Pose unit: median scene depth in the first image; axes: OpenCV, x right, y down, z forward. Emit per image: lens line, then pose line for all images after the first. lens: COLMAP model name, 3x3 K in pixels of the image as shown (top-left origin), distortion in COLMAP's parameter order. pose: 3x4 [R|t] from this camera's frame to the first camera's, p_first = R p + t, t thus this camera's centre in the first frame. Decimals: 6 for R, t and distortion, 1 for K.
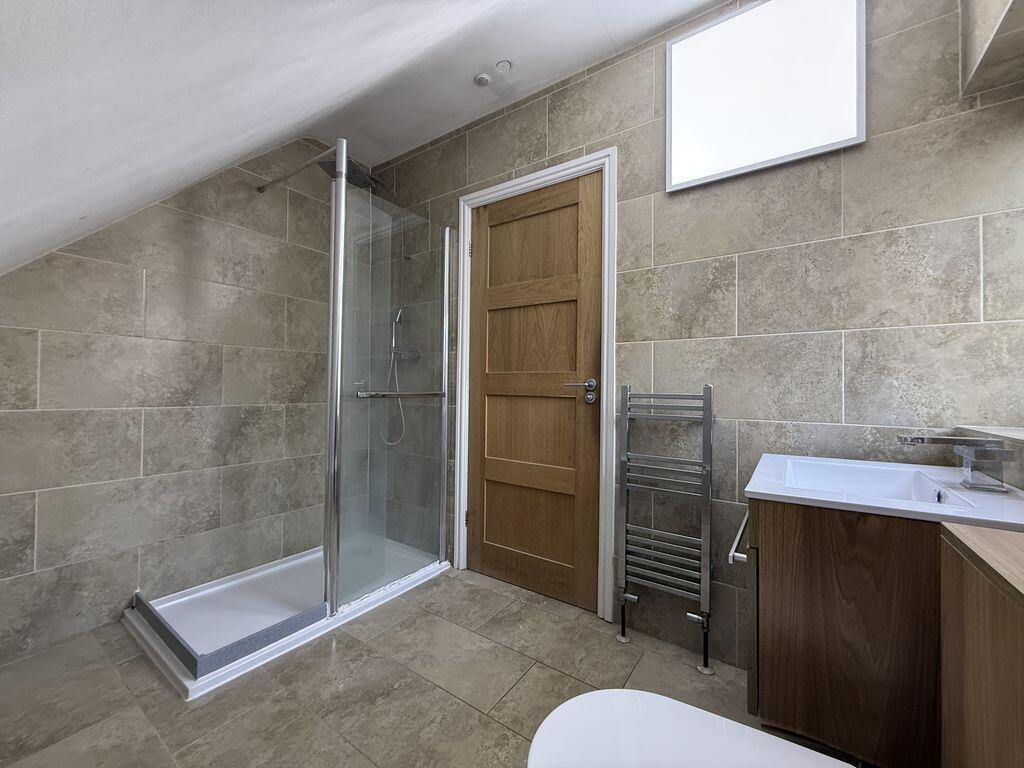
lens RADIAL K [[407.9, 0, 506.6], [0, 407.9, 383.1], [0, 0, 1]] dist [0.001374, 0.000032]
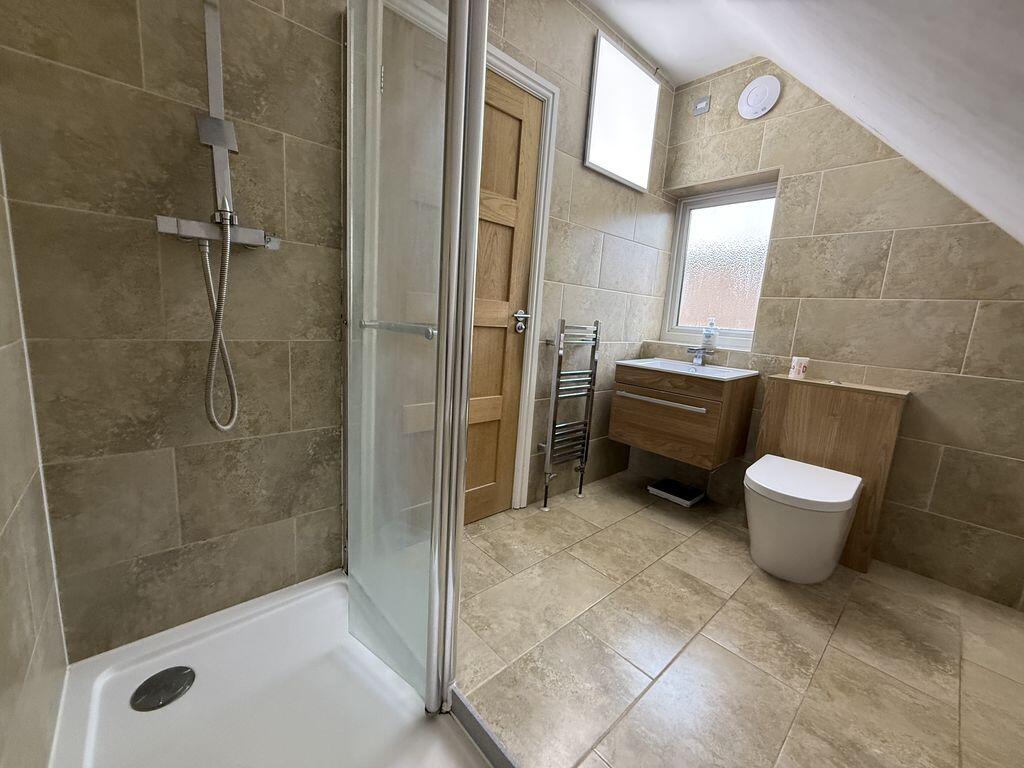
lens RADIAL K [[407.9, 0, 507.0], [0, 407.9, 383.1], [0, 0, 1]] dist [0.001374, 0.000032]
pose [[0.227534, -0.158430, 0.960796, -0.898808], [-0.074337, 0.980971, 0.179361, -0.011951], [-0.970929, -0.112234, 0.211427, 0.820268]]
